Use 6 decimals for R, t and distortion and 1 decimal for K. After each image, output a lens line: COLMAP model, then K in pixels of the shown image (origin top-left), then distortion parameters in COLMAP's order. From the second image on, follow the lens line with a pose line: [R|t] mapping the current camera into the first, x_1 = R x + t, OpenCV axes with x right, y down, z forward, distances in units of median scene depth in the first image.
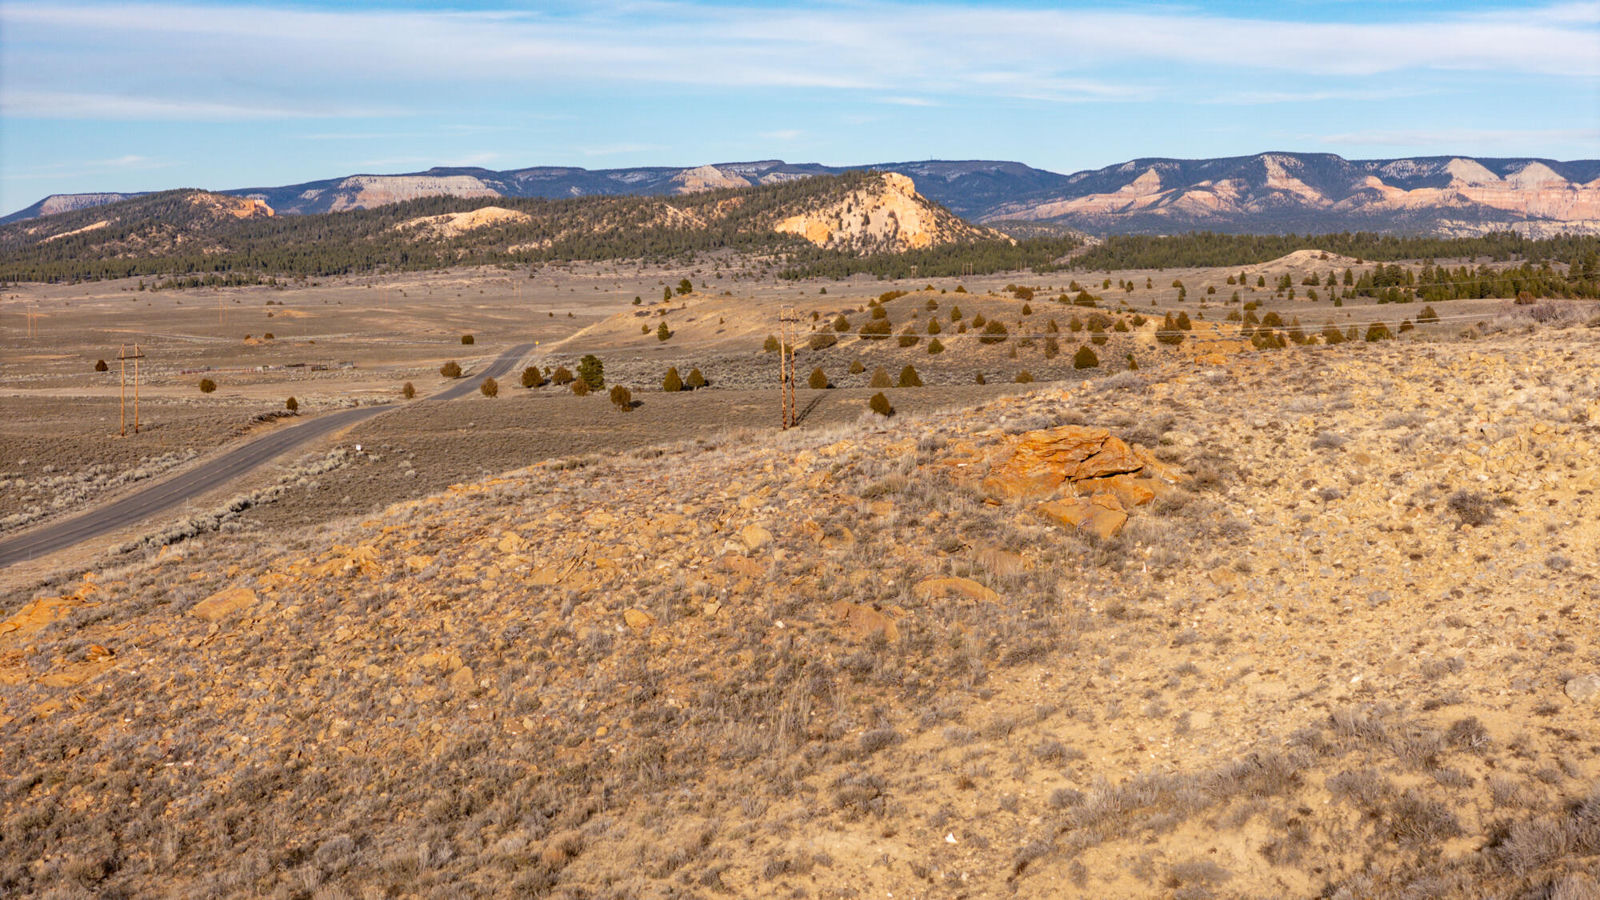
lens RADIAL K [[3214.6, 0, 784.7], [0, 3214.6, 443.1], [0, 0, 1]] dist [-0.233818, 1.042444]
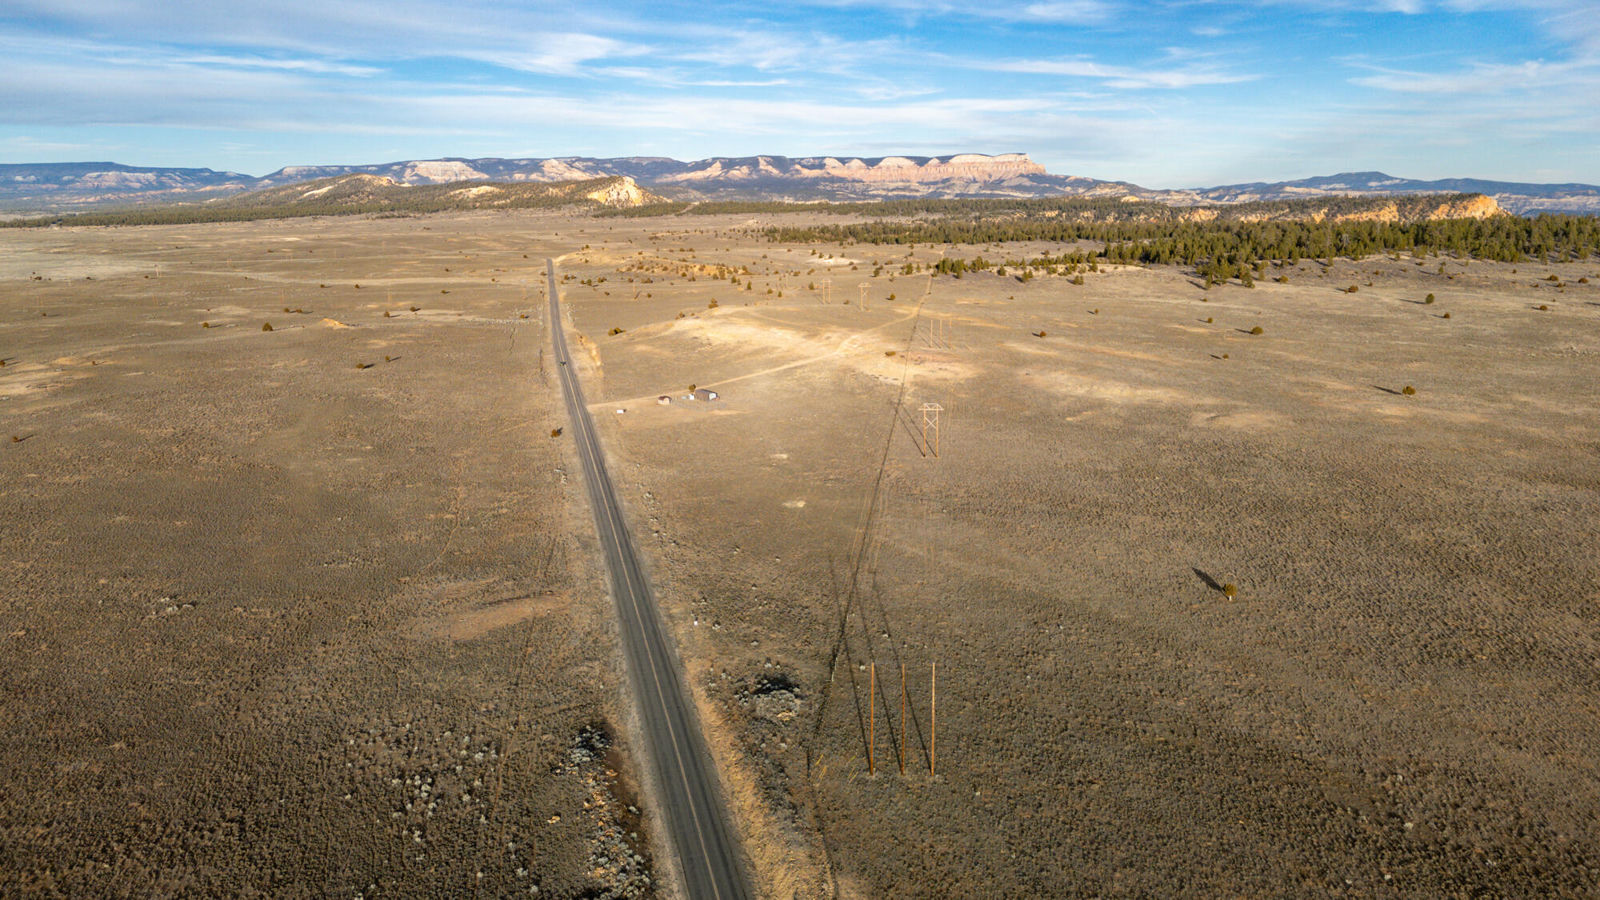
lens RADIAL K [[1166.8, 0, 807.7], [0, 1166.8, 454.3], [0, 0, 1]] dist [0.127478, -0.175891]
pose [[0.982733, -0.041676, 0.180273, -0.008947], [0.011760, 0.986401, 0.163933, -0.007415], [-0.184653, -0.158983, 0.969860, -0.132495]]
